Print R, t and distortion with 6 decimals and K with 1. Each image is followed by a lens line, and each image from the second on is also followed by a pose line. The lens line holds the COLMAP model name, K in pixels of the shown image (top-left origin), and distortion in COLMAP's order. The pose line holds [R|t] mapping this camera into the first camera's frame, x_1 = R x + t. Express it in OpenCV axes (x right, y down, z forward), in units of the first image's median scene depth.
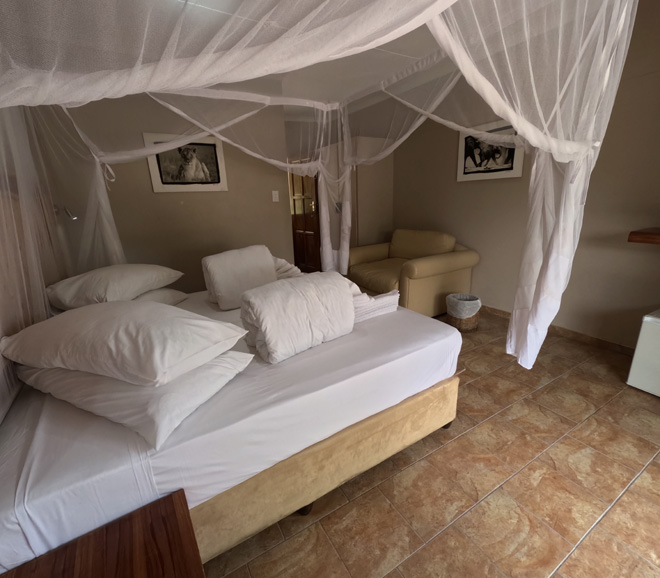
lens RADIAL K [[315.0, 0, 328.4], [0, 315.0, 288.8], [0, 0, 1]] dist [-0.000206, 0.000037]
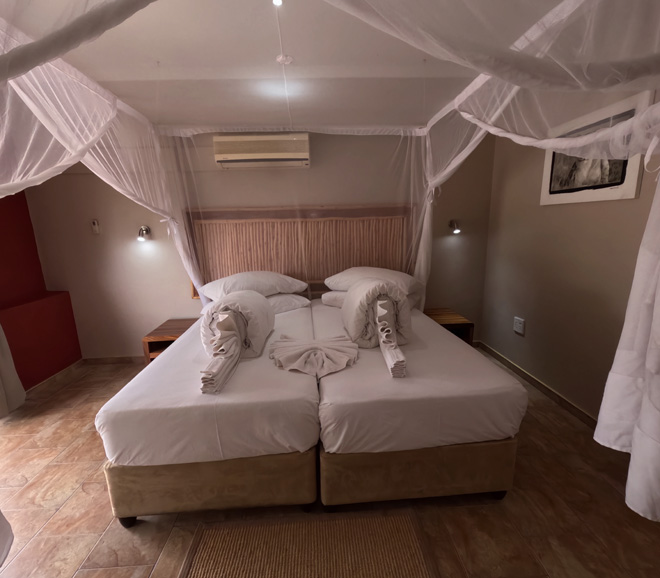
lens RADIAL K [[315.0, 0, 328.7], [0, 315.0, 291.1], [0, 0, 1]] dist [-0.000206, 0.000037]
pose [[-0.472658, 0.232688, -0.849971, 0.395789], [-0.207923, 0.907834, 0.364151, -0.281341], [0.856366, 0.348847, -0.380714, 0.900140]]
